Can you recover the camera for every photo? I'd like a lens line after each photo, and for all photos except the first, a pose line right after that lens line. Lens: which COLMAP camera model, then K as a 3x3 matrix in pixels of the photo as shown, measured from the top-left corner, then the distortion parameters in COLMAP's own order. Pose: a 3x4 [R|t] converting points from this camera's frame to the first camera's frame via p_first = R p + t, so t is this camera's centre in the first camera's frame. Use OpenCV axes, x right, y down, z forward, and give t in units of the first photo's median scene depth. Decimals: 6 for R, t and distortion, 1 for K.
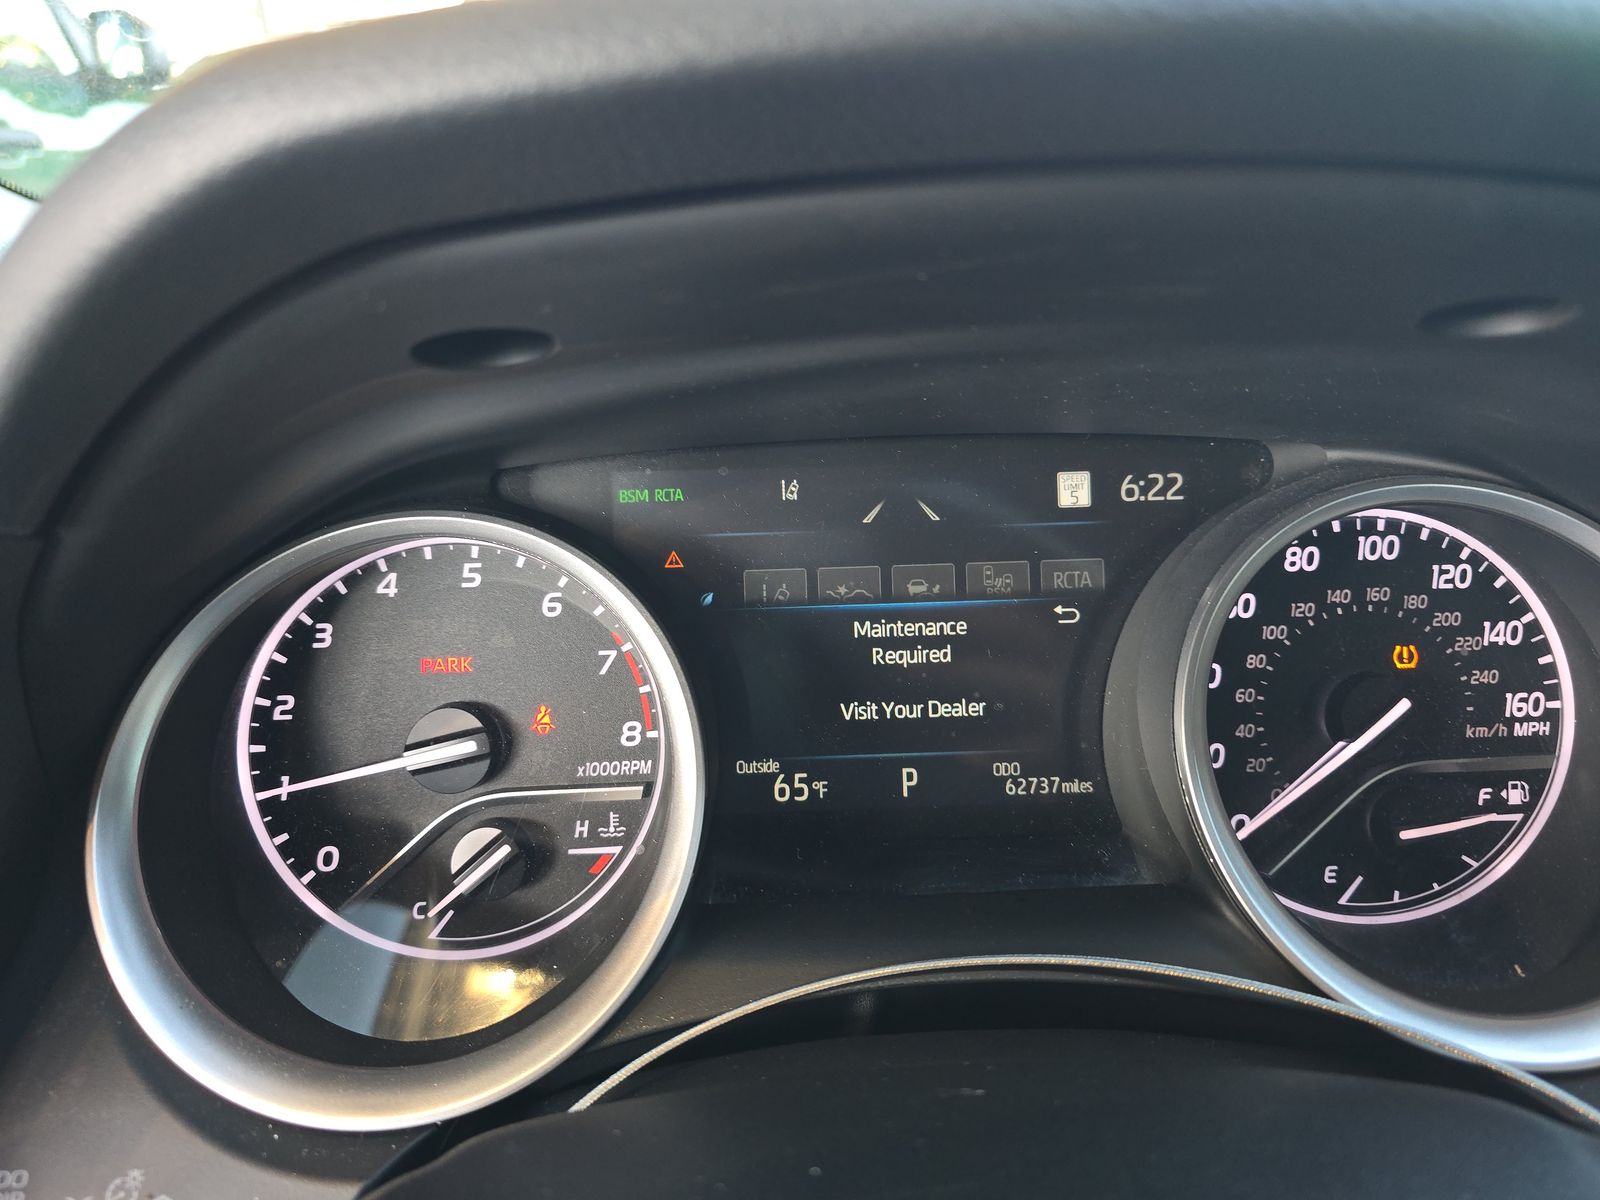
lens RADIAL K [[1131.8, 0, 798.1], [0, 1131.8, 592.8], [0, 0, 1]] dist [0.029834, -0.030559]
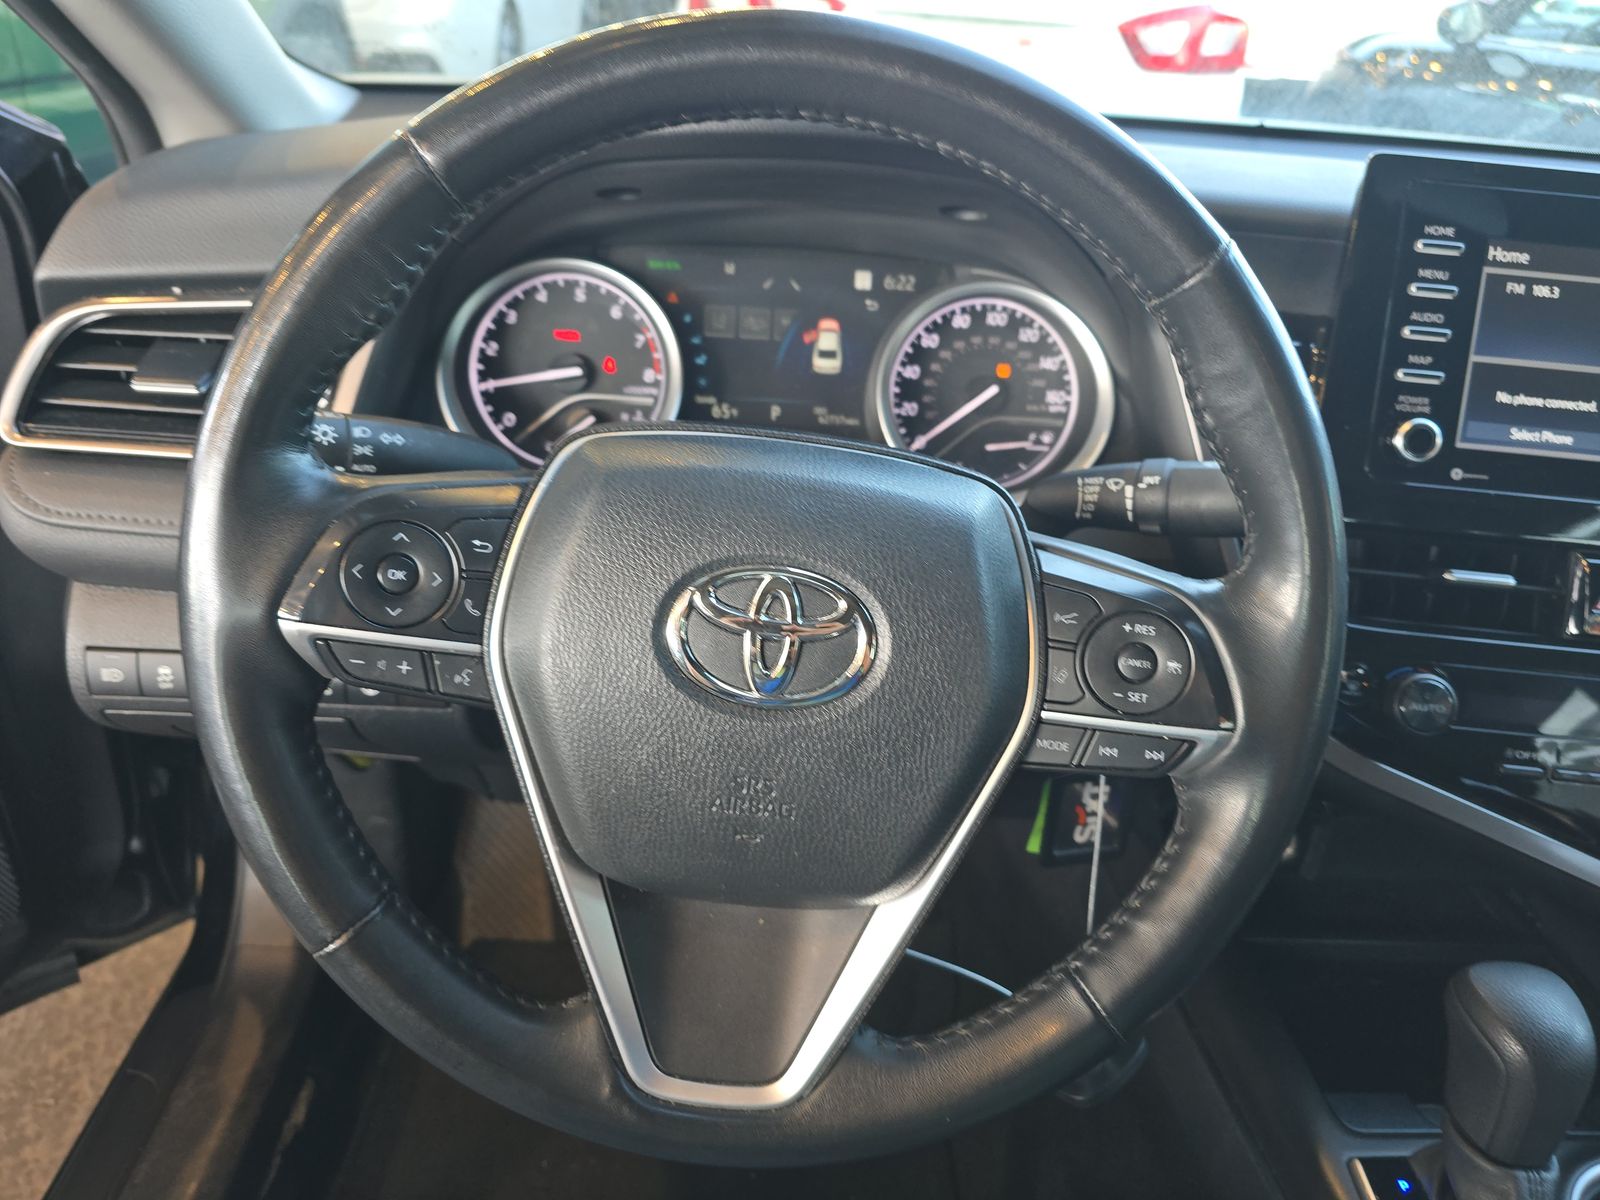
lens RADIAL K [[1131.8, 0, 804.6], [0, 1131.8, 596.1], [0, 0, 1]] dist [0.029834, -0.030559]
pose [[0.996533, 0.075428, 0.035104, 0.106471], [-0.079308, 0.988744, 0.126866, 0.239734], [-0.025139, -0.129210, 0.991299, -1.219716]]
